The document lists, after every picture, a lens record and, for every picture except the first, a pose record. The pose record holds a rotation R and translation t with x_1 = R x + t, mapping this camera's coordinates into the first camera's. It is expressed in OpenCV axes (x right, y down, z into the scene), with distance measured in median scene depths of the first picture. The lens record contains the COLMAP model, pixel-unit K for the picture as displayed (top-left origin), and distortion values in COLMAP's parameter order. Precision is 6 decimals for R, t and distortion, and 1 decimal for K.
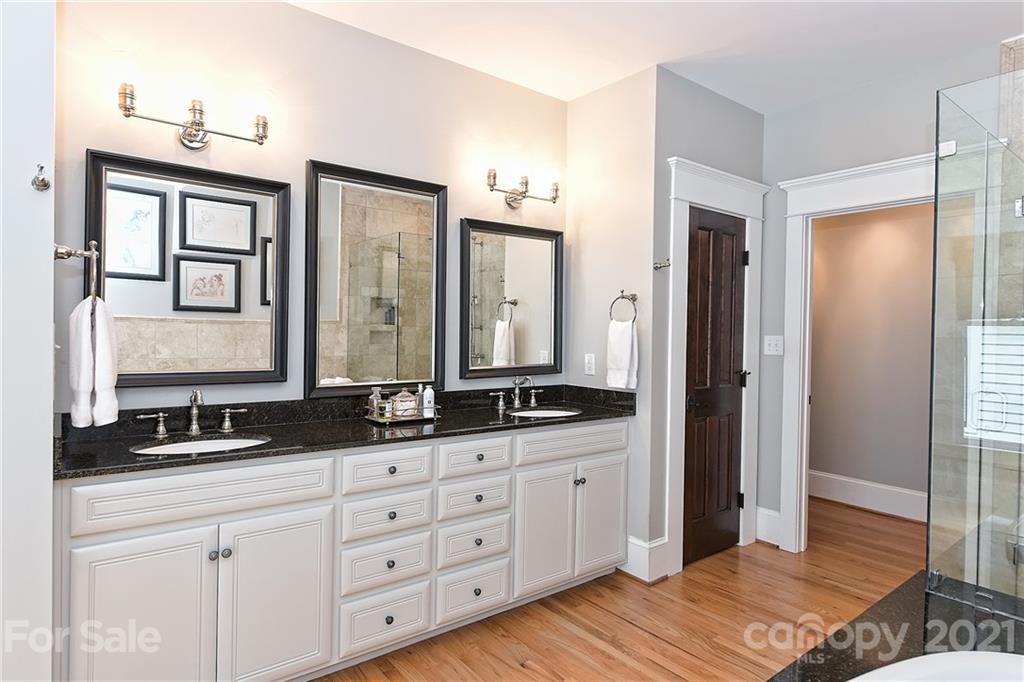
lens RADIAL K [[570.1, 0, 507.8], [0, 570.1, 339.8], [0, 0, 1]] dist [0.005199, 0.003706]
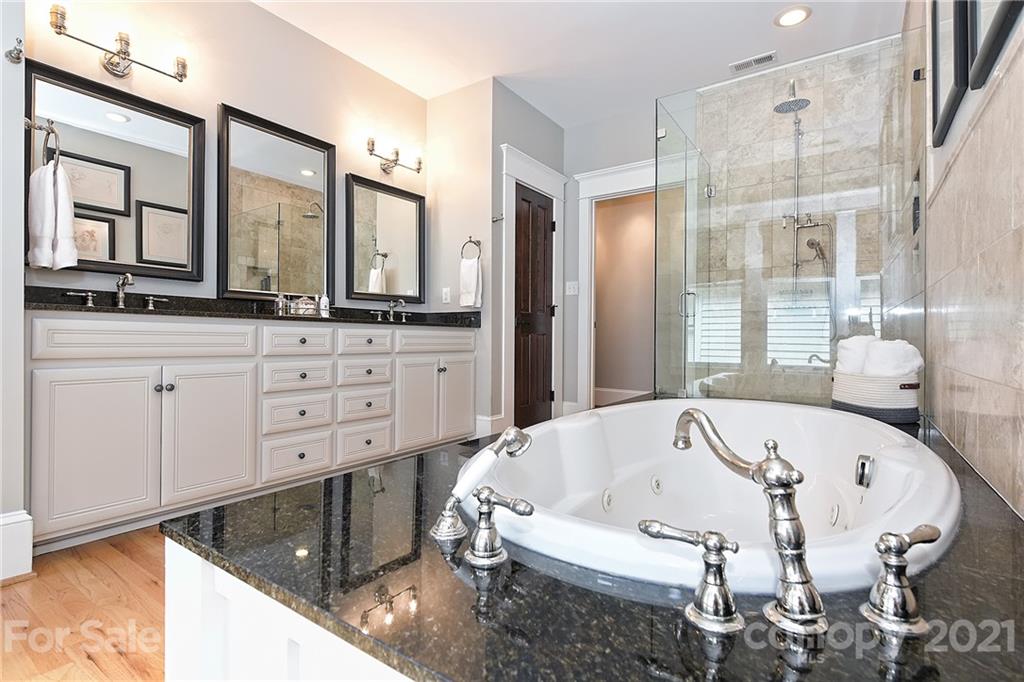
lens RADIAL K [[475.3, 0, 514.5], [0, 475.3, 329.7], [0, 0, 1]] dist [-0.000047, 0.000535]
pose [[0.953682, -0.010147, 0.300645, -0.045238], [0.012060, 0.999917, -0.004510, 0.145349], [-0.300575, 0.007927, 0.953725, -0.128744]]
